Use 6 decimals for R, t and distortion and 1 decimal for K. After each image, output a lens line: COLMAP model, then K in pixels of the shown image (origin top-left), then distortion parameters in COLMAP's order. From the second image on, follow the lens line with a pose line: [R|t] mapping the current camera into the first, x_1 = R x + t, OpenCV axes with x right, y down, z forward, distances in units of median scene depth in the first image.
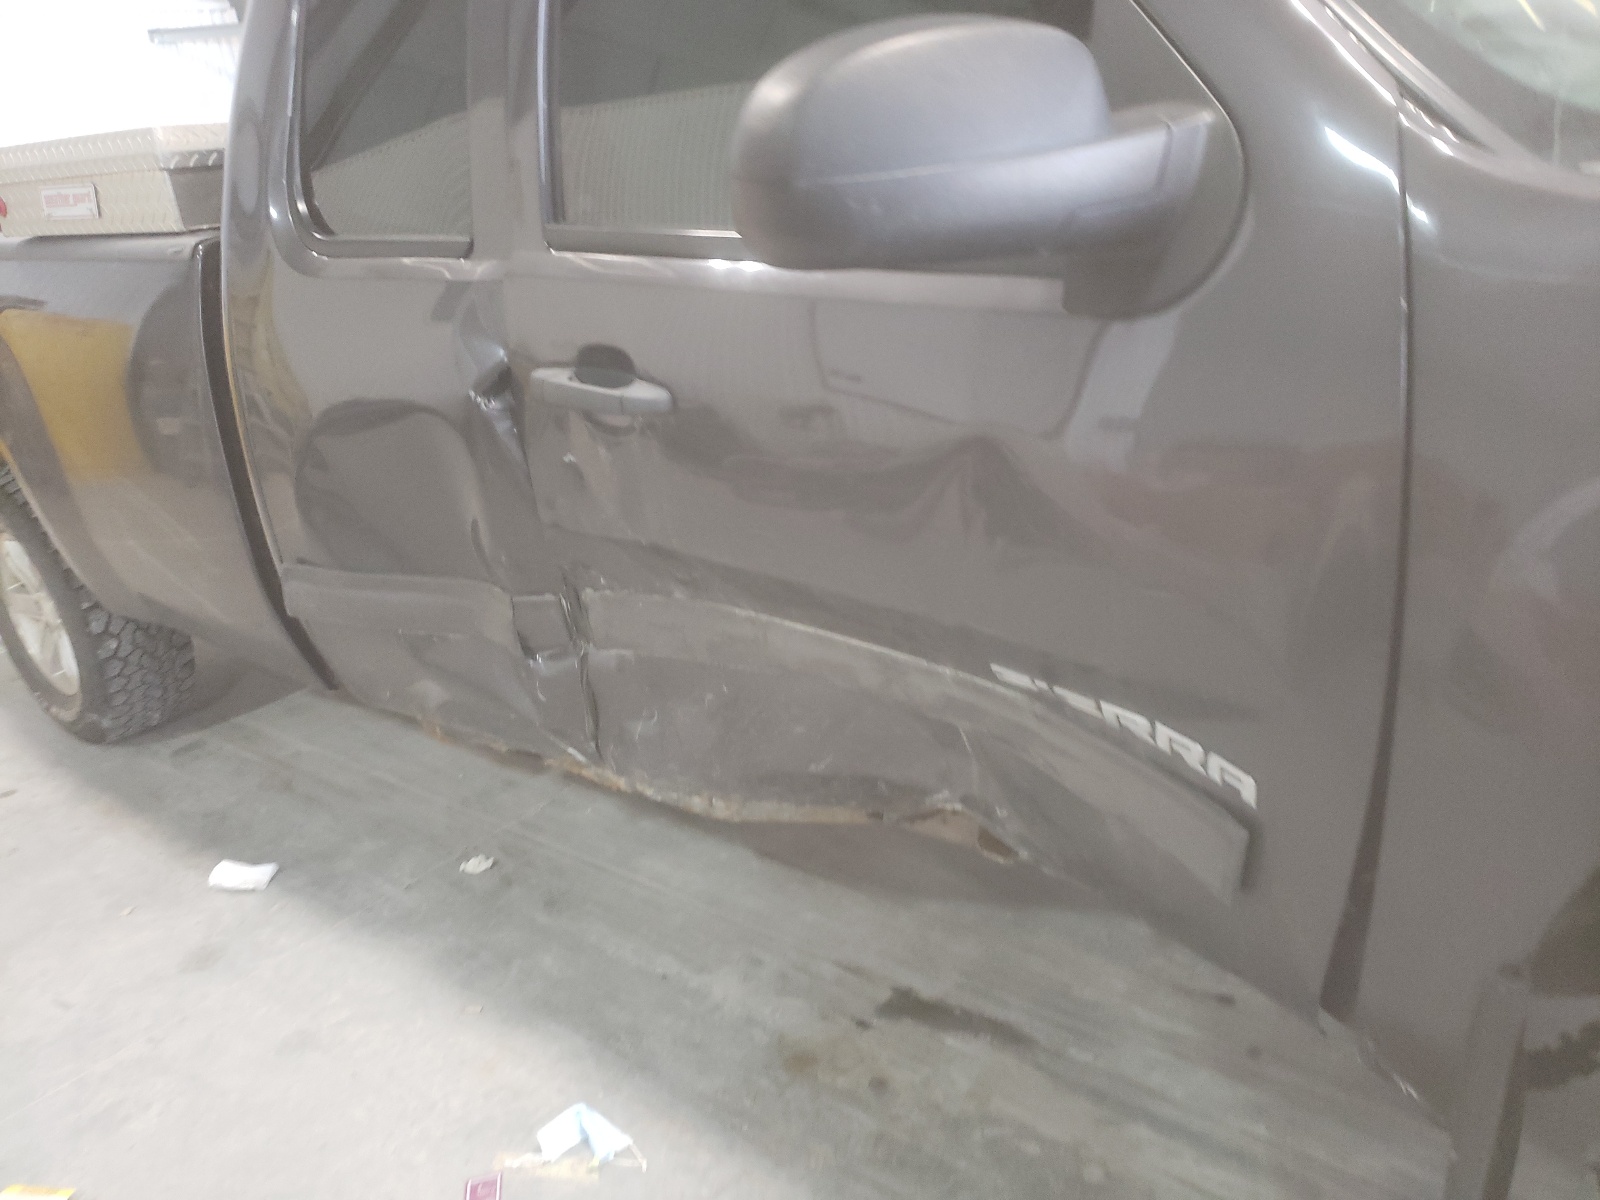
lens RADIAL K [[1219.5, 0, 800.0], [0, 1219.5, 600.0], [0, 0, 1]] dist [0.047451, 0.000795]
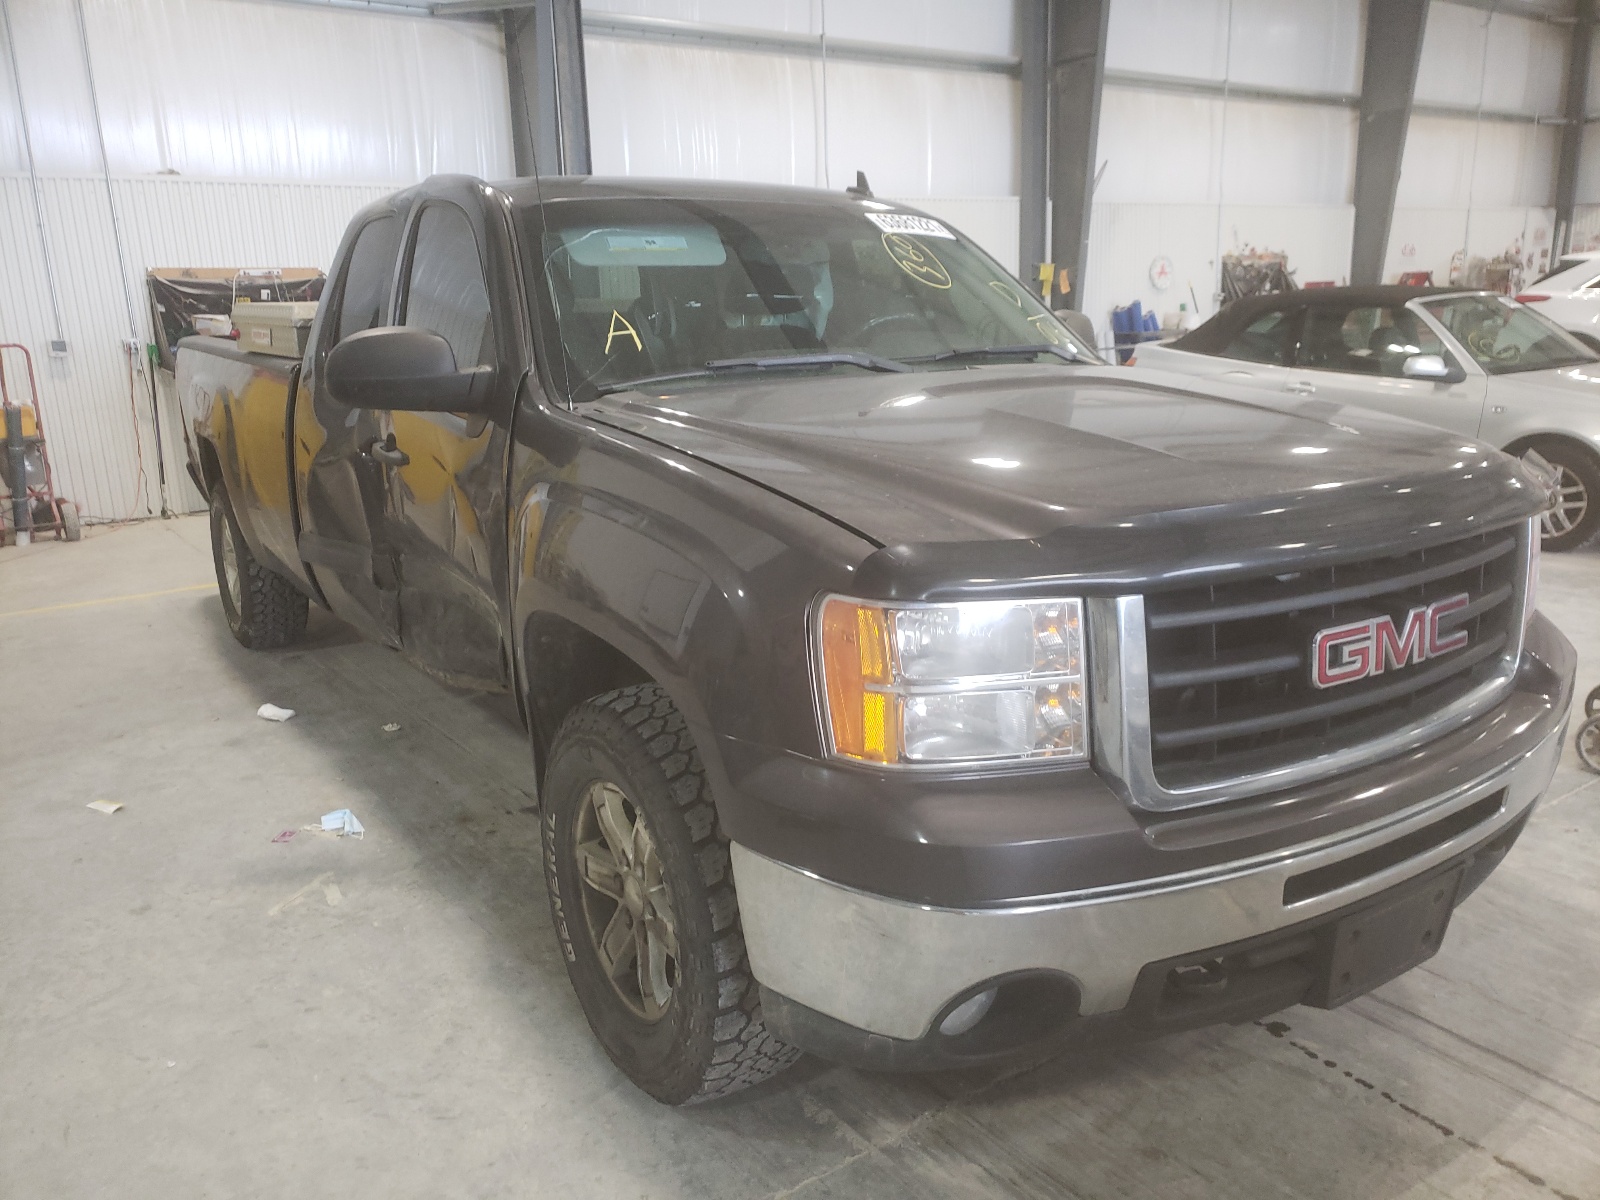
lens RADIAL K [[1179.4, 0, 800.0], [0, 1179.4, 600.0], [0, 0, 1]] dist [0.002779, 0.000525]
pose [[0.965800, 0.150305, -0.211279, 0.597219], [-0.171284, 0.981576, -0.084677, 0.080611], [0.194659, 0.117970, 0.973751, -0.504362]]
